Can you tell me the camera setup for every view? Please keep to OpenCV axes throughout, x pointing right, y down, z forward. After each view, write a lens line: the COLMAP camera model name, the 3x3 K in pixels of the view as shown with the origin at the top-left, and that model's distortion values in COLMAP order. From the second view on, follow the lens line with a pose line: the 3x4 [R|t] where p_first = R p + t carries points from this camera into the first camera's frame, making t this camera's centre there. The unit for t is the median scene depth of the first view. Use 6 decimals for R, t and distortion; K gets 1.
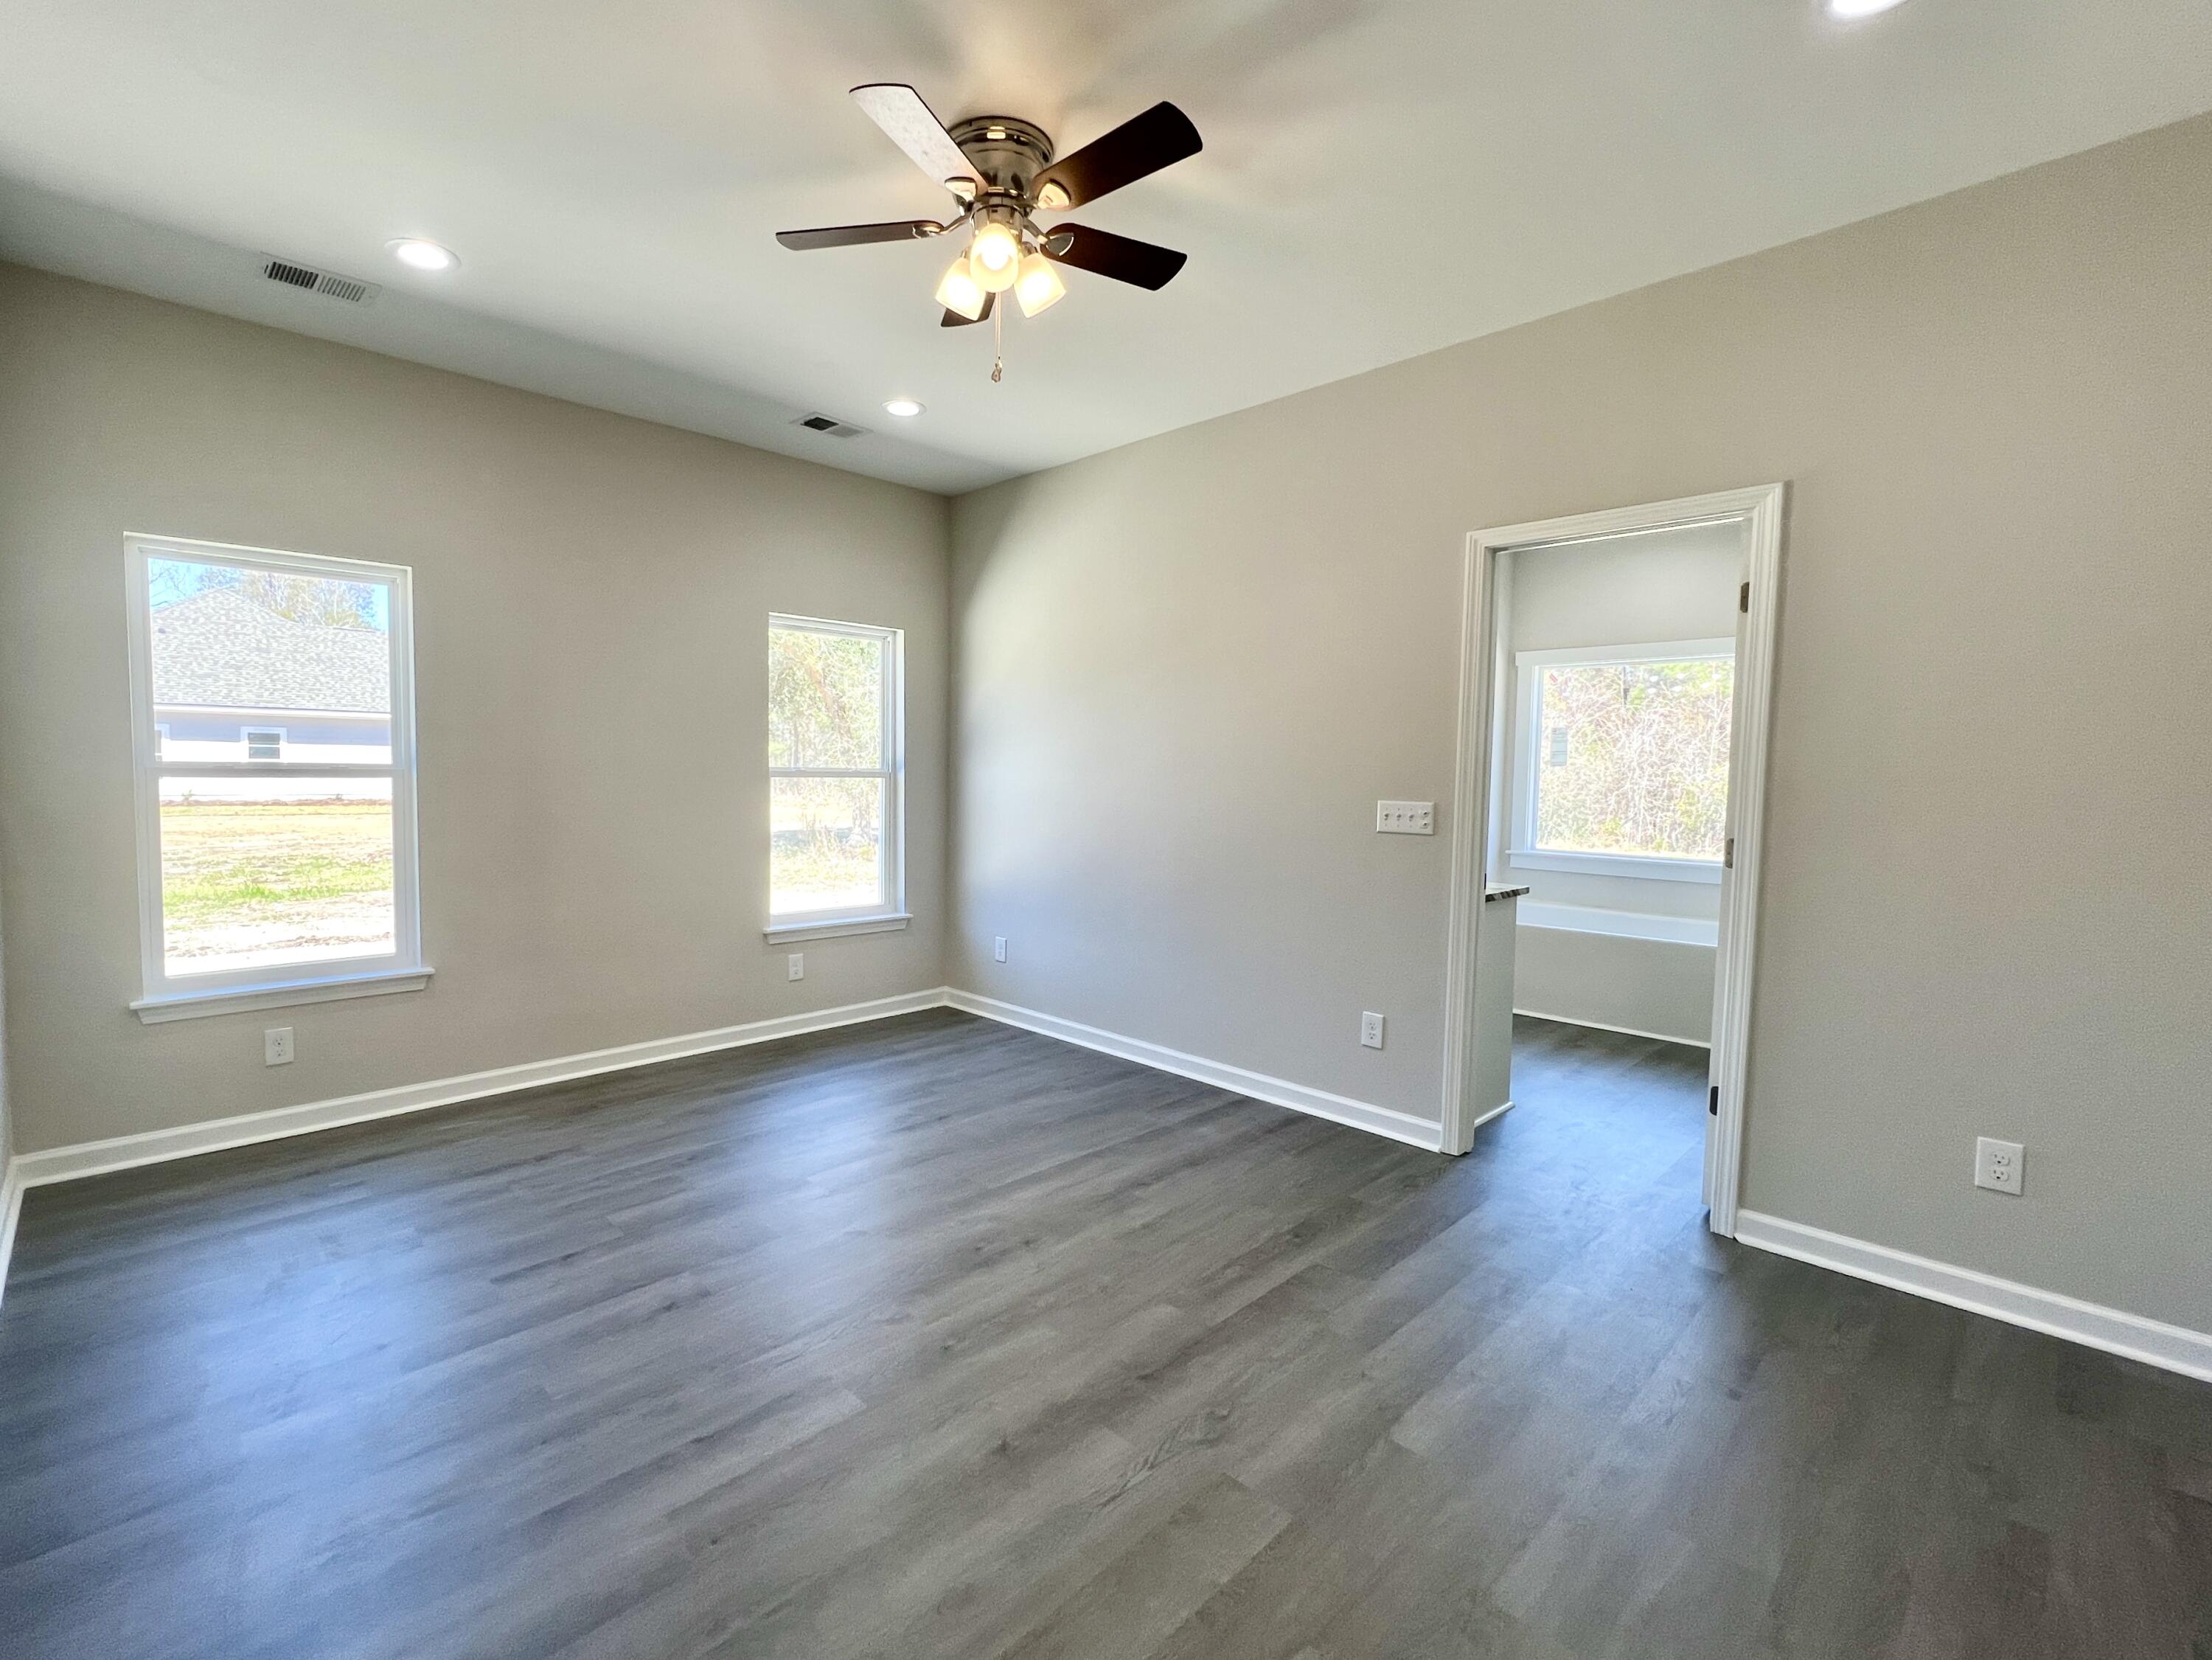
lens RADIAL K [[912.1, 0, 1049.1], [0, 912.1, 822.4], [0, 0, 1]] dist [-0.002622, -0.000183]
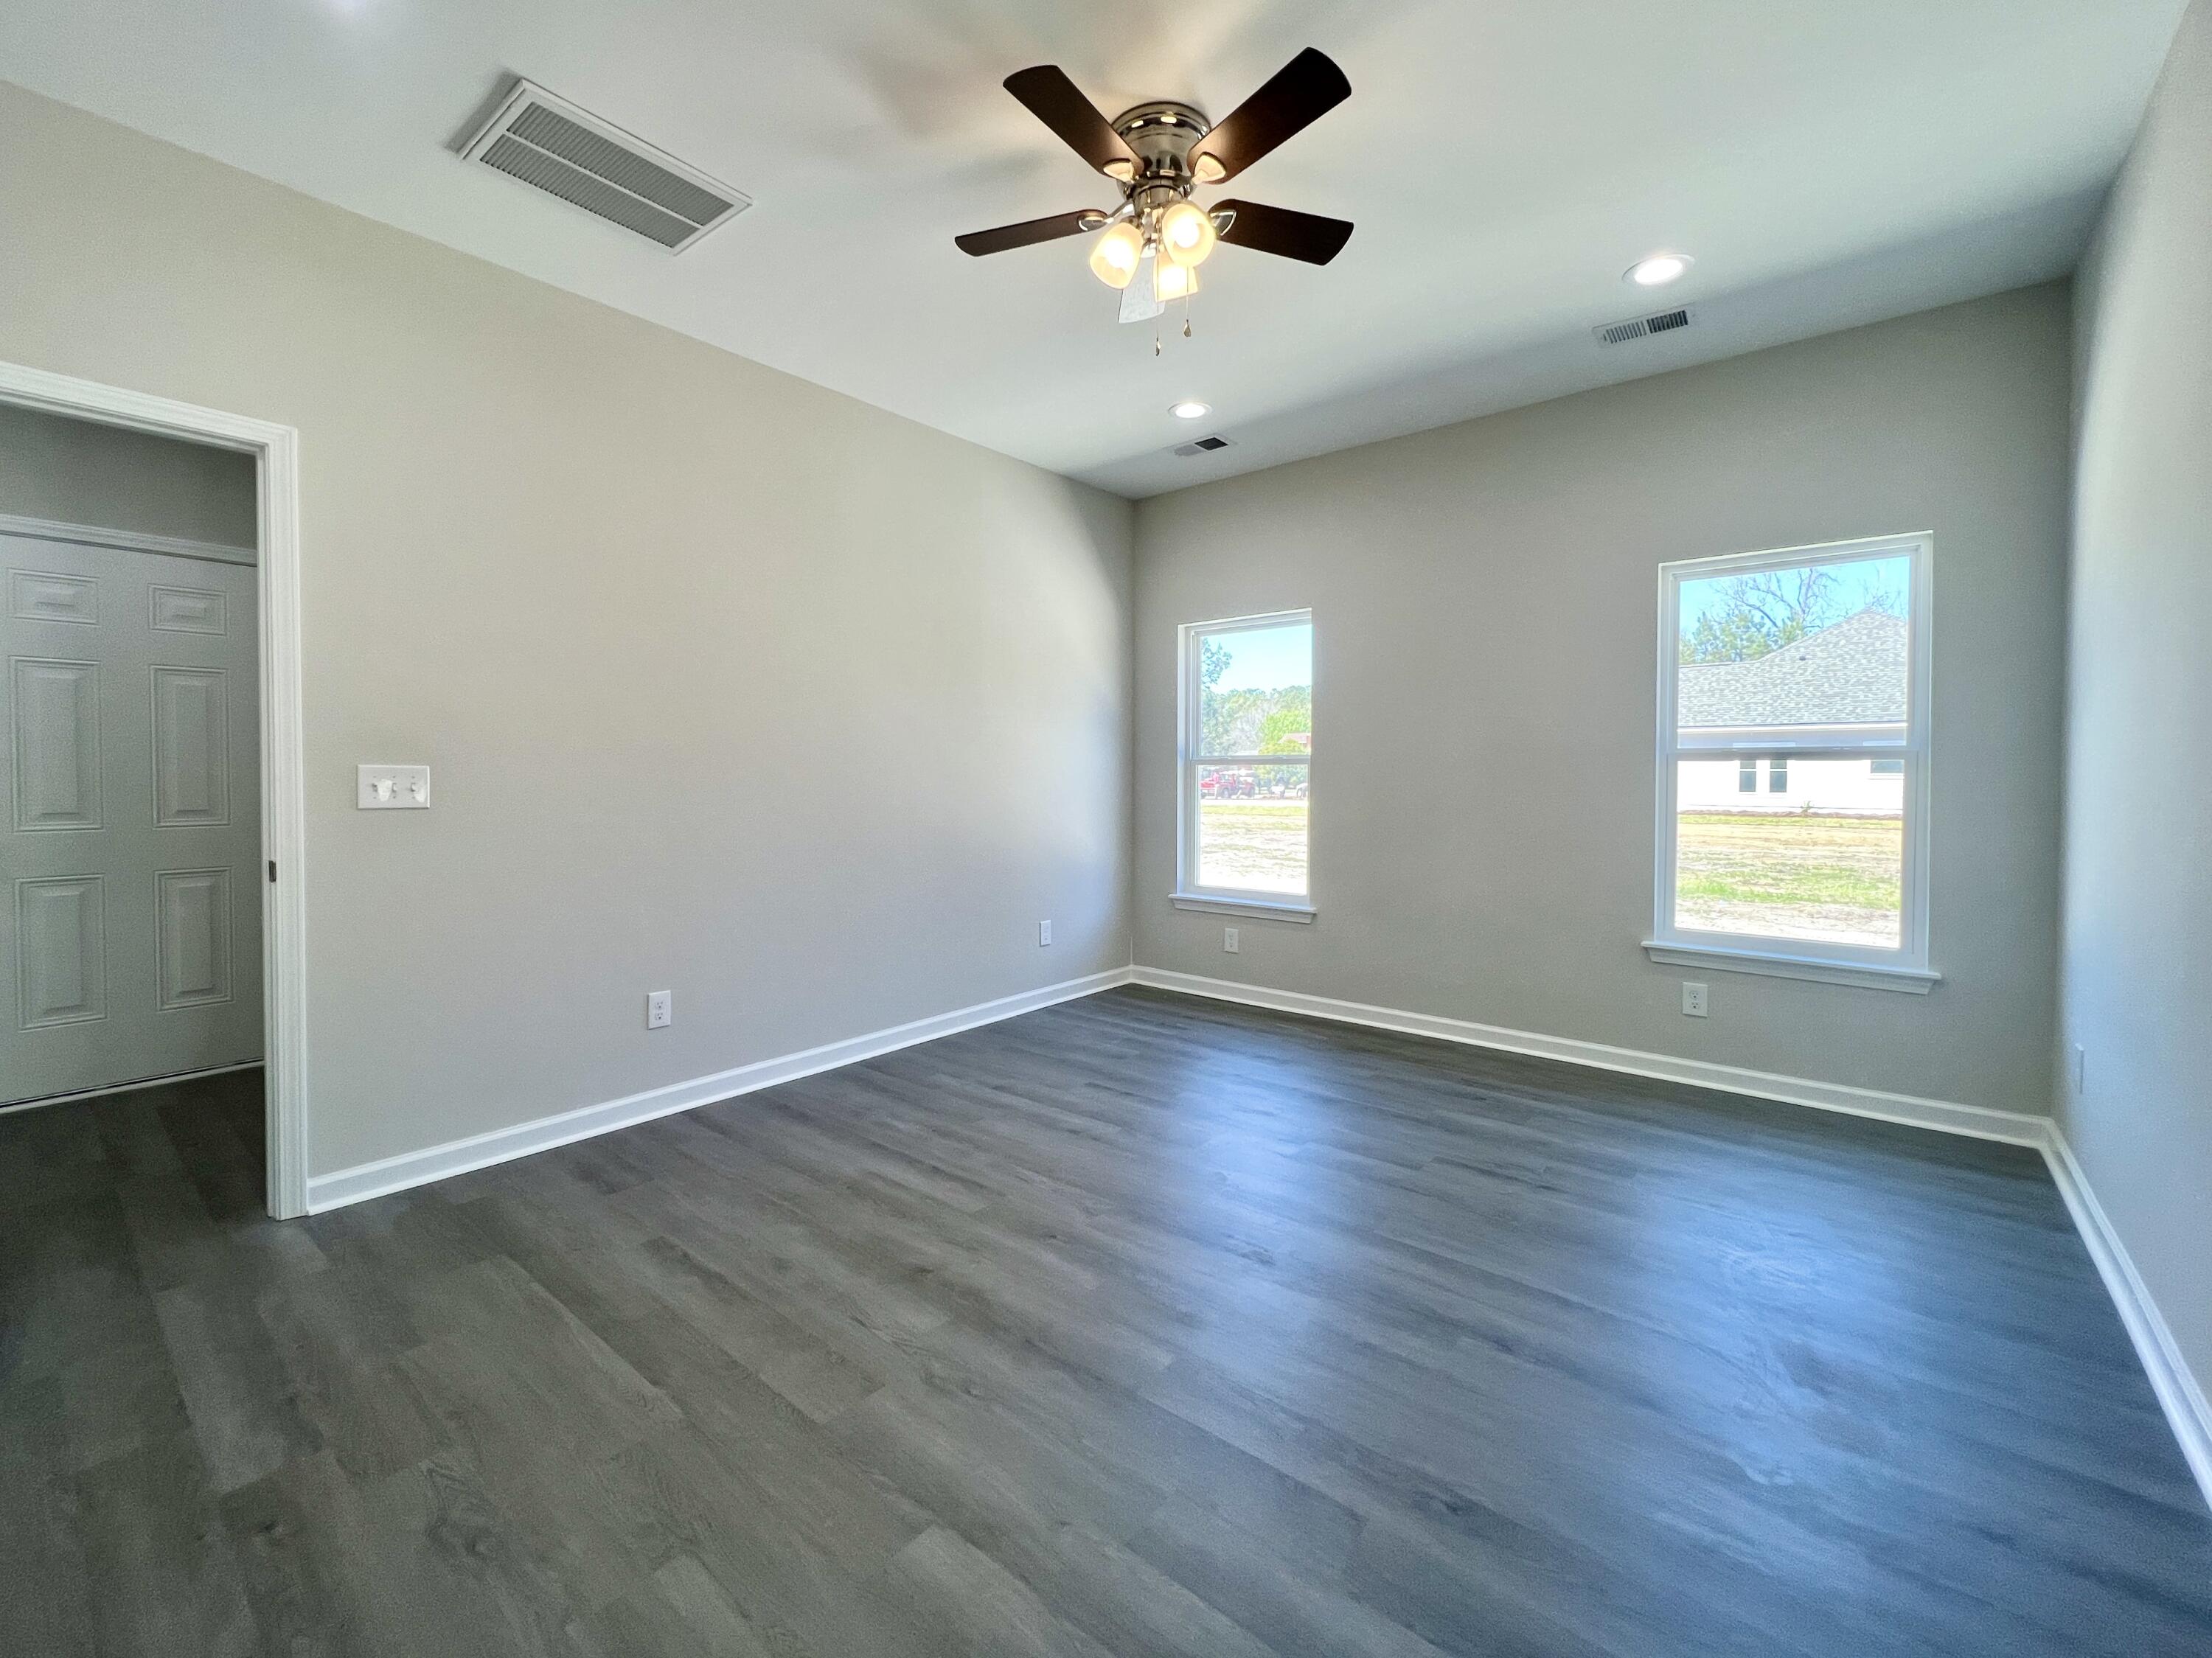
lens RADIAL K [[932.9, 0, 1108.2], [0, 932.9, 781.8], [0, 0, 1]] dist [-0.000492, -0.000069]
pose [[0.153596, -0.005172, -0.988120, 0.602744], [-0.054735, 0.998406, -0.013734, 0.012236], [0.986617, 0.056194, 0.153068, 0.490768]]
